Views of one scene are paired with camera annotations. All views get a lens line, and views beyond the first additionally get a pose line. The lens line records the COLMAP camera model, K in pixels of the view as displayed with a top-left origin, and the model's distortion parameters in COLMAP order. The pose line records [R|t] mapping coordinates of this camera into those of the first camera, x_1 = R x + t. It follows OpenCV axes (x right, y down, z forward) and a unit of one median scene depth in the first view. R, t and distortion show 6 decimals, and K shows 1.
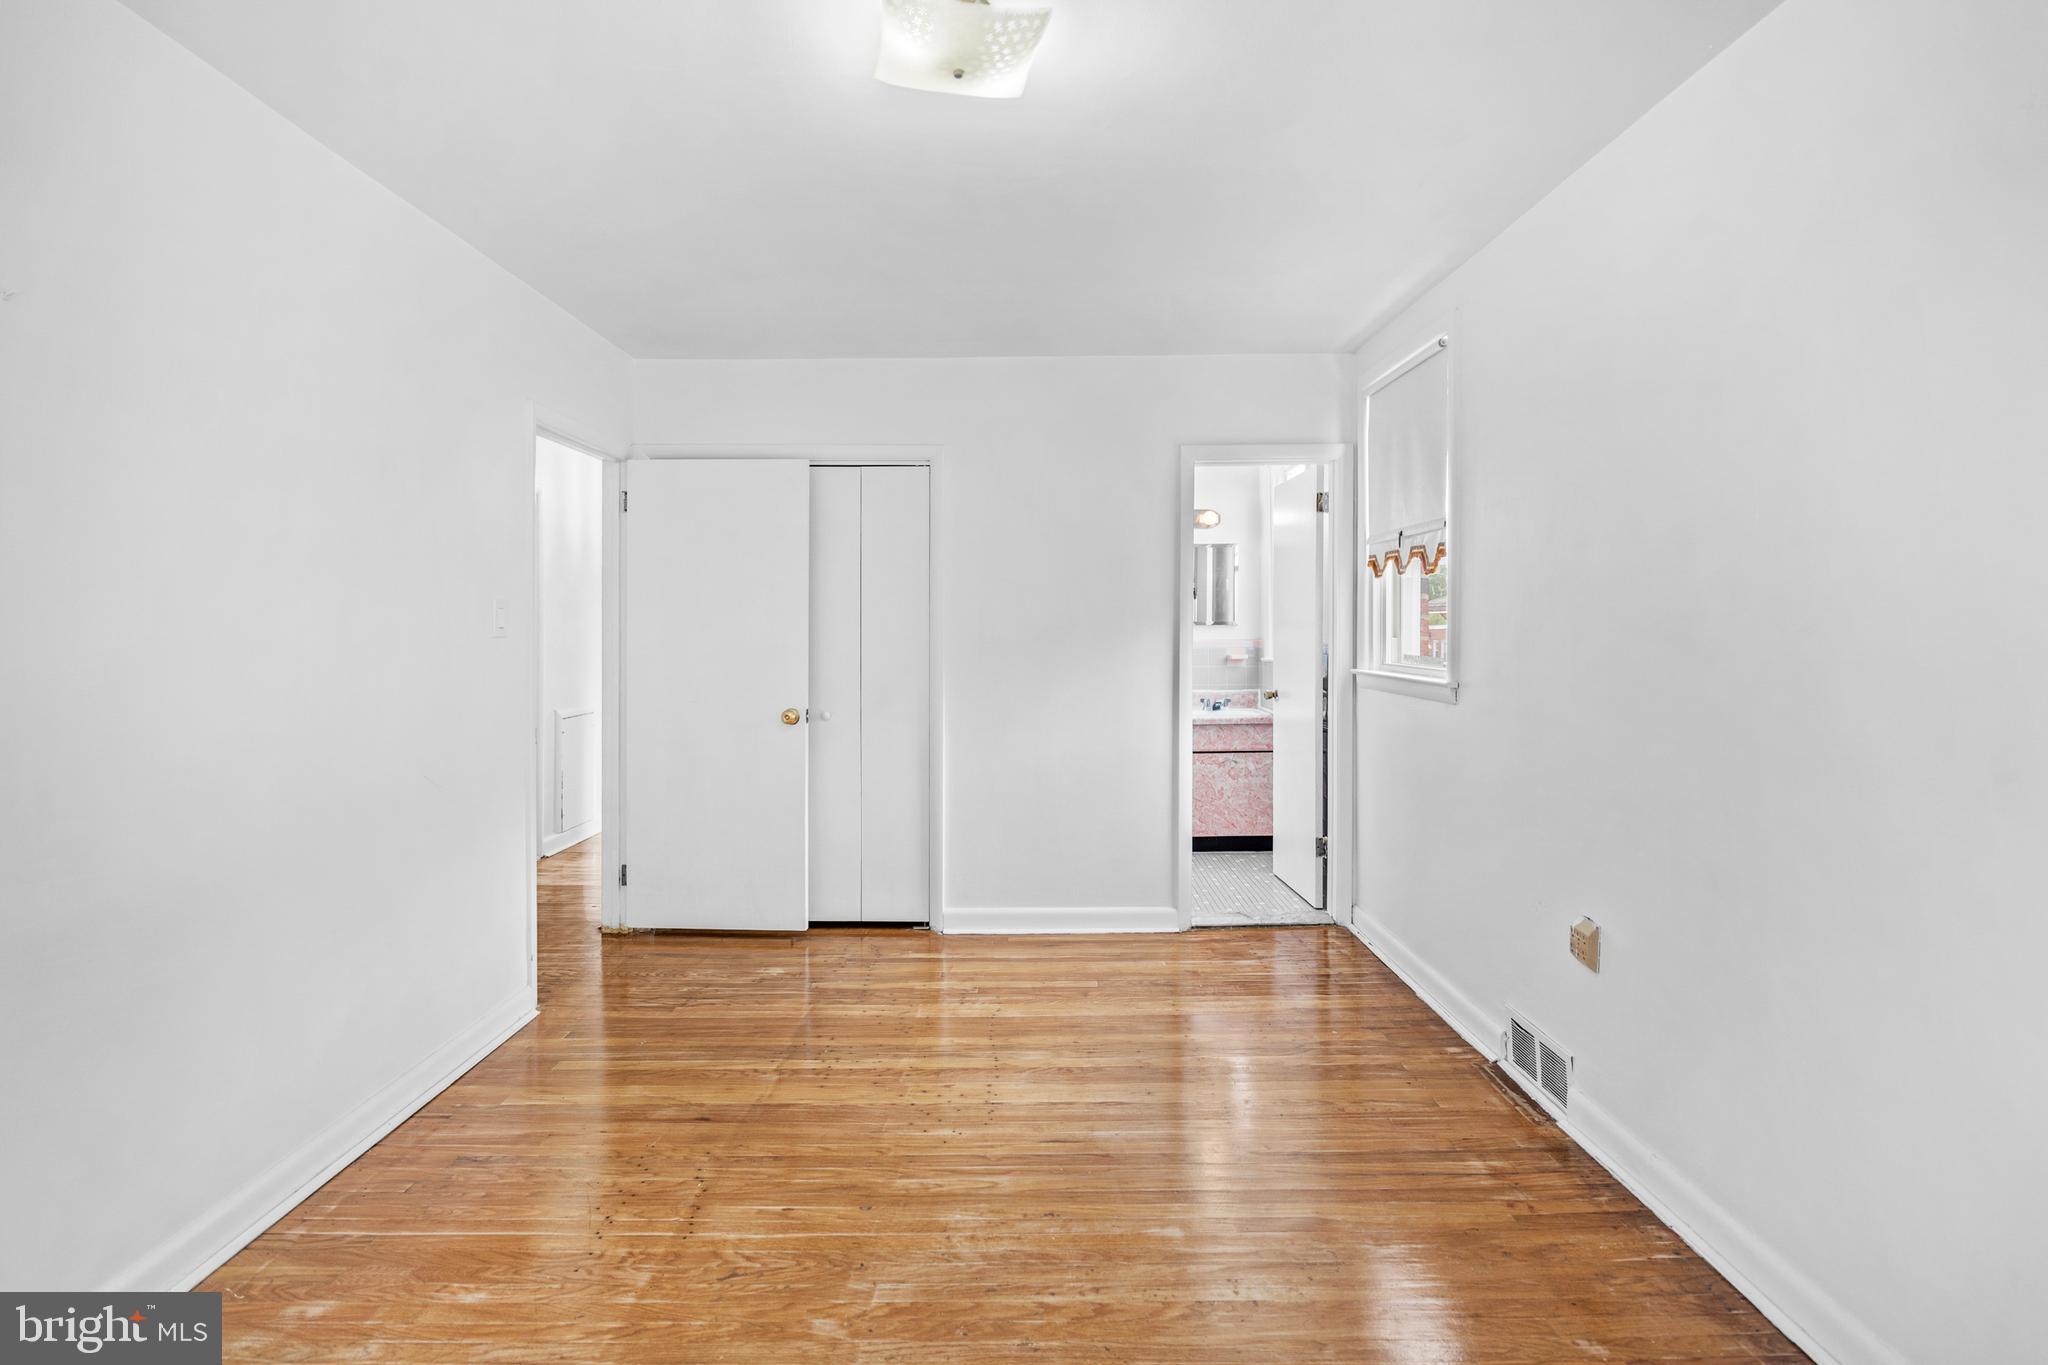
lens RADIAL K [[947.1, 0, 1034.7], [0, 947.1, 625.5], [0, 0, 1]] dist [-0.001896, 0.000183]
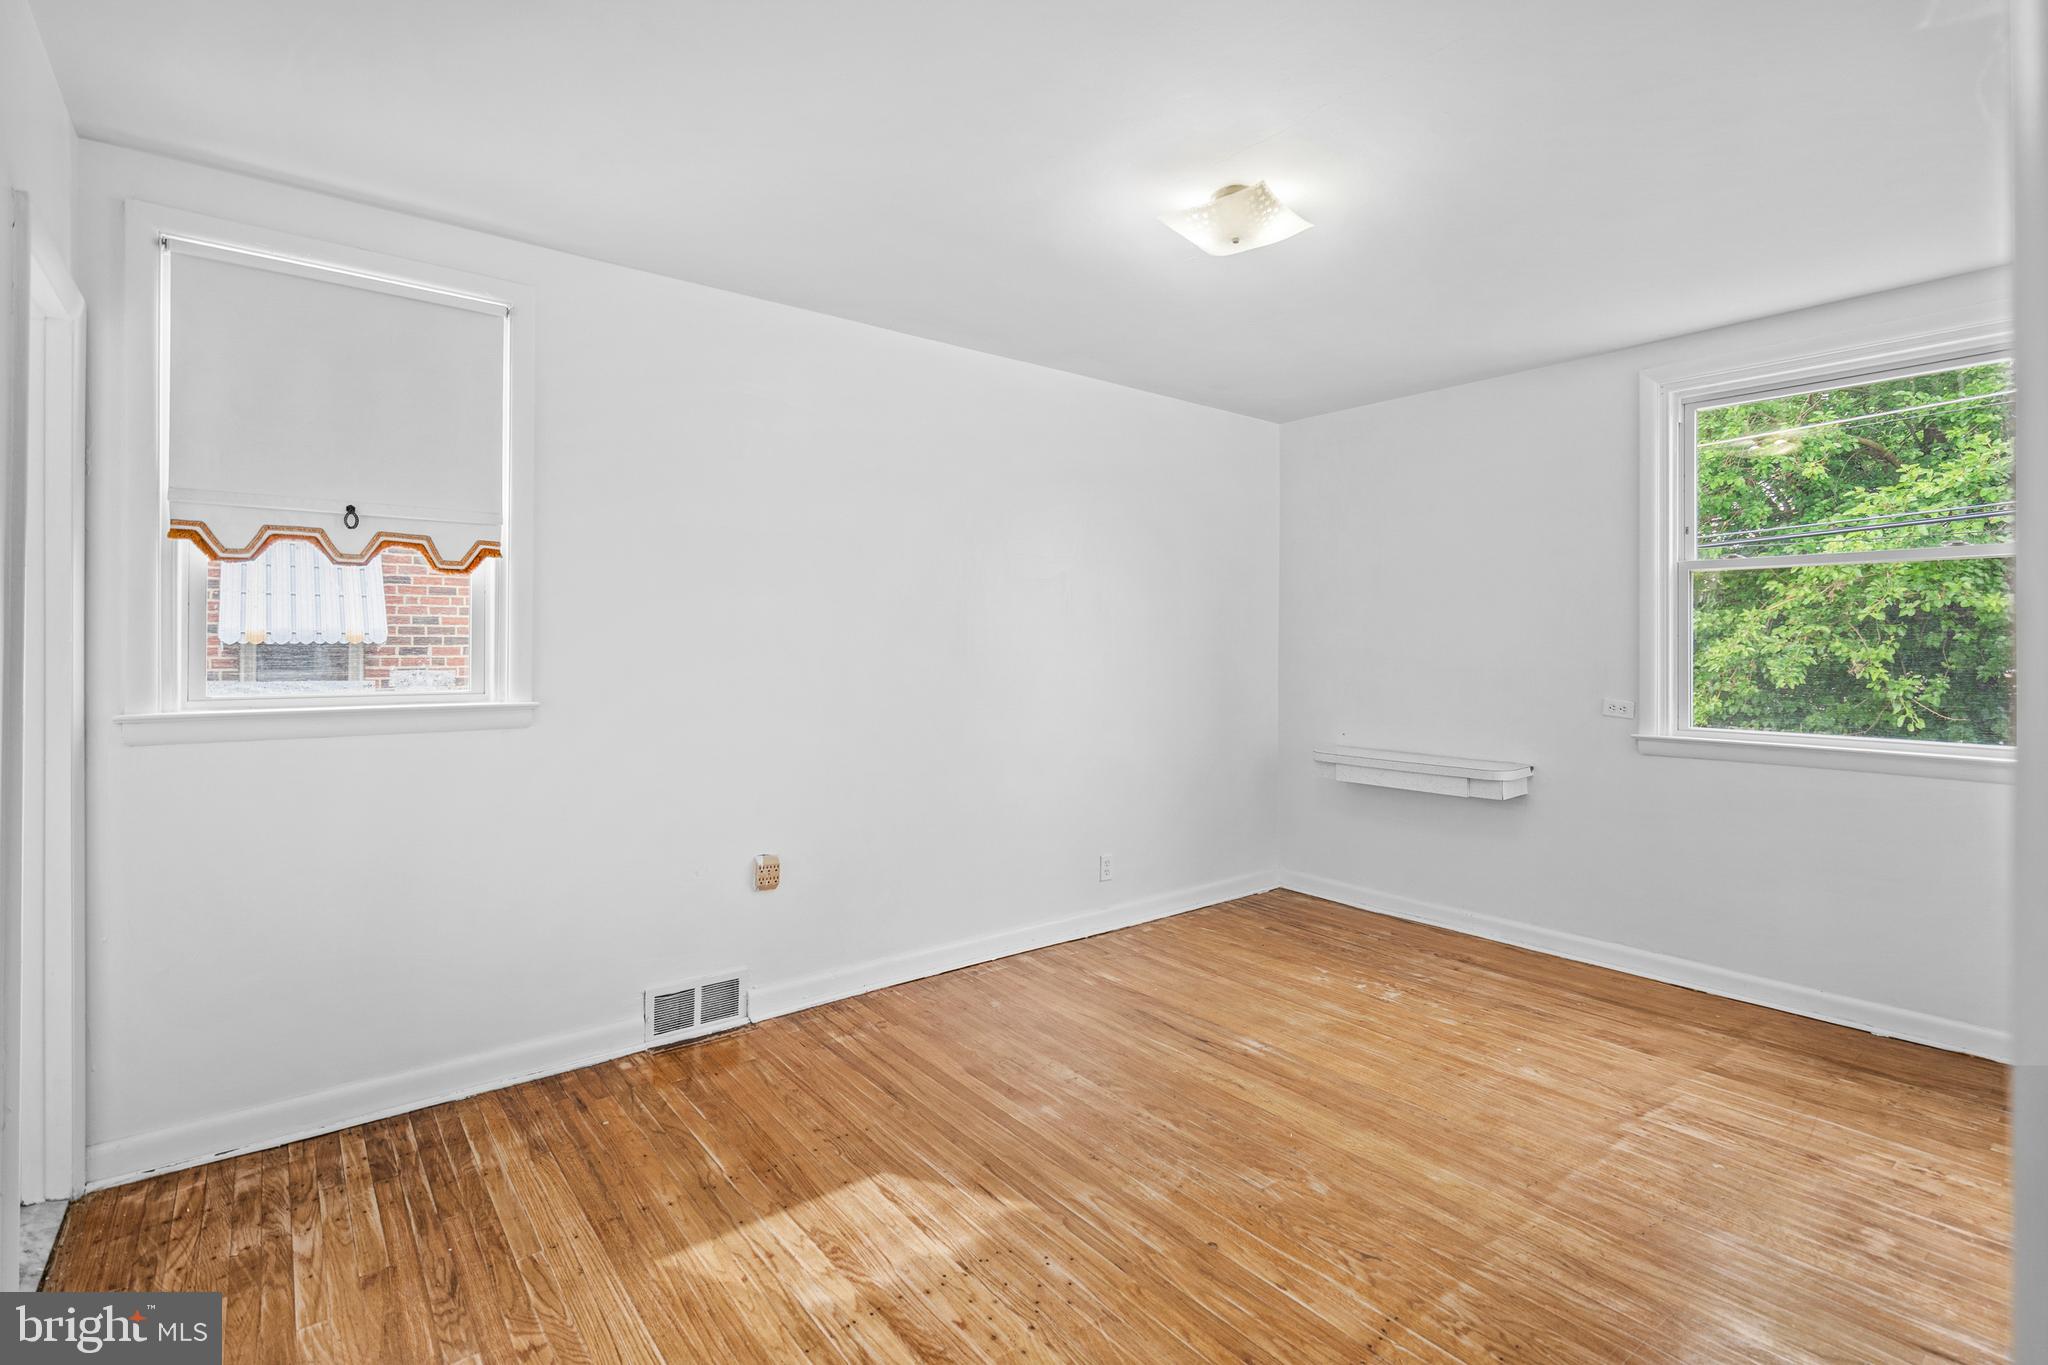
lens RADIAL K [[947.1, 0, 1025.5], [0, 947.1, 663.1], [0, 0, 1]] dist [-0.001896, 0.000183]
pose [[-0.611971, -0.018935, 0.790654, -0.822017], [-0.002242, 0.999751, 0.022207, 0.001165], [-0.790877, 0.011817, -0.611861, 1.753800]]
